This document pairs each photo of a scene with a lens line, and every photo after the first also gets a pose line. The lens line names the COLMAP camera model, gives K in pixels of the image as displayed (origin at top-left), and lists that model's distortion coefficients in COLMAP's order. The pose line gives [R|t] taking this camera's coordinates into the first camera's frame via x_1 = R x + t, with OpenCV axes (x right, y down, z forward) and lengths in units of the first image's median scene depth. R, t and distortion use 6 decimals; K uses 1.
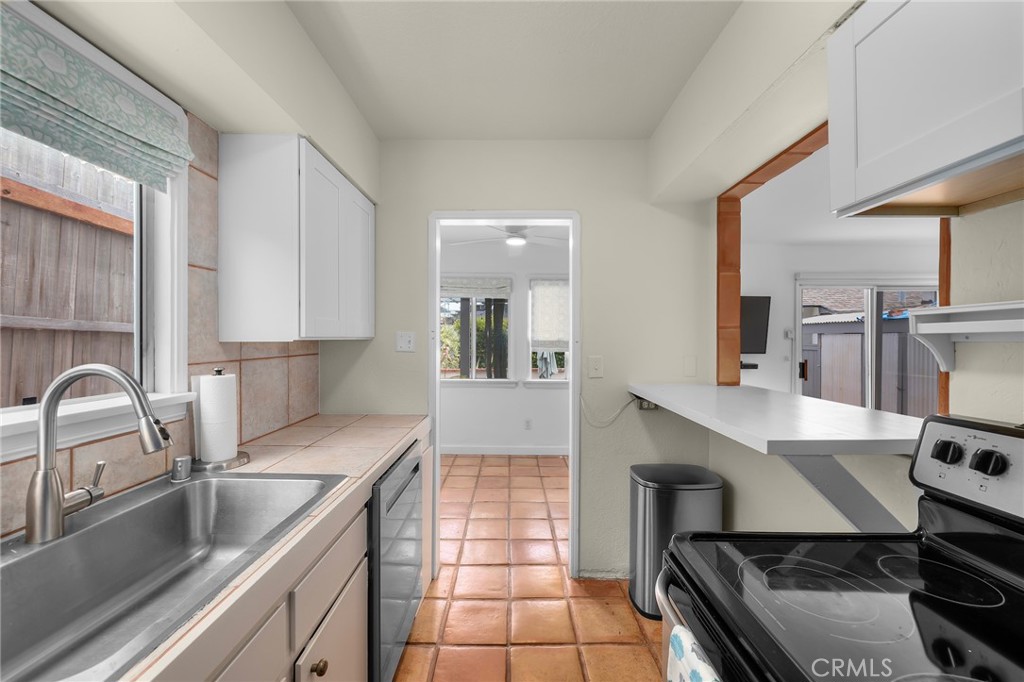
lens RADIAL K [[399.9, 0, 513.0], [0, 399.9, 337.8], [0, 0, 1]] dist [-0.001219, -0.000290]
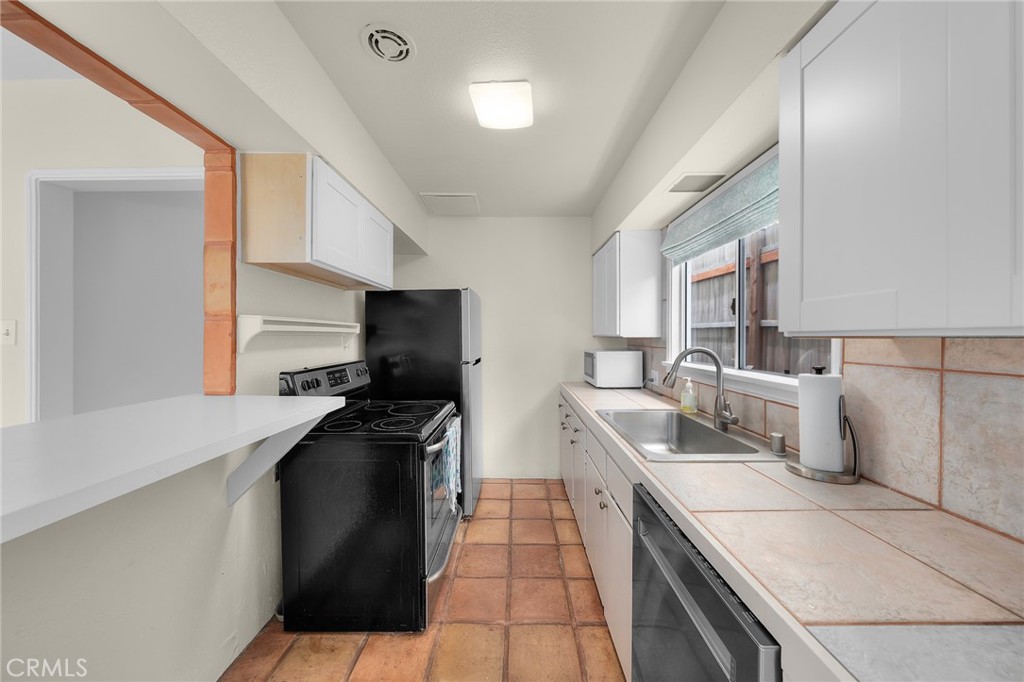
lens RADIAL K [[365.9, 0, 515.0], [0, 365.9, 339.2], [0, 0, 1]] dist [-0.000848, -0.000545]
pose [[-0.999718, -0.004900, 0.023257, -0.016405], [-0.004828, 0.999983, 0.003137, 0.003760], [-0.023272, 0.003024, -0.999725, 0.523681]]
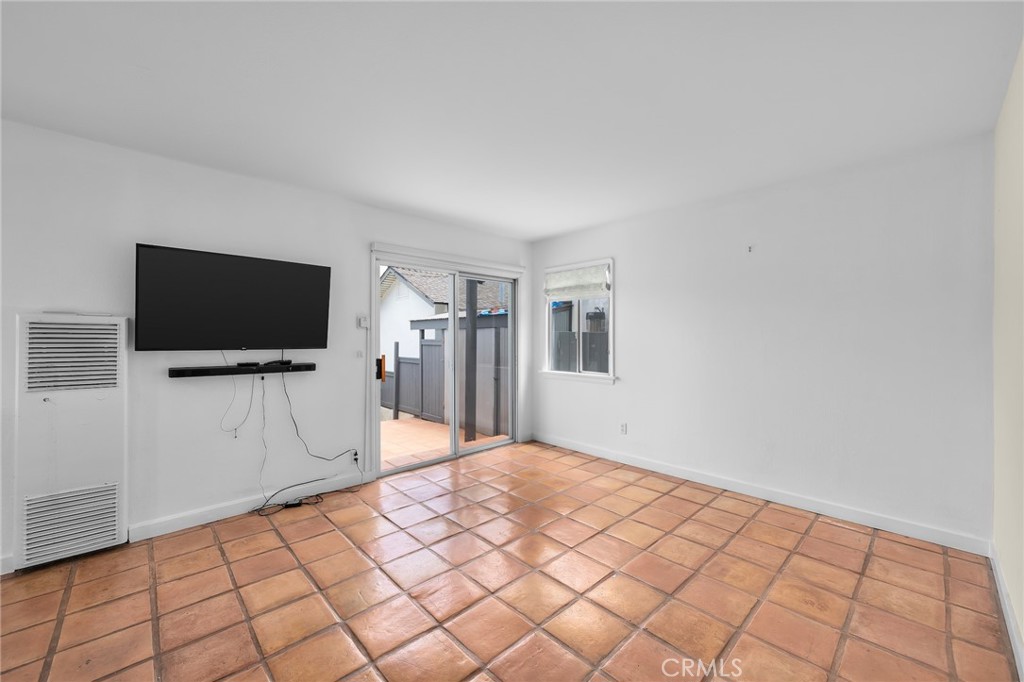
lens RADIAL K [[399.9, 0, 511.1], [0, 399.9, 338.7], [0, 0, 1]] dist [-0.001219, -0.000290]
pose [[0.730181, -0.003920, 0.683242, 0.380276], [0.000622, 0.999987, 0.005073, 0.018869], [-0.683253, -0.003279, 0.730174, 0.254795]]
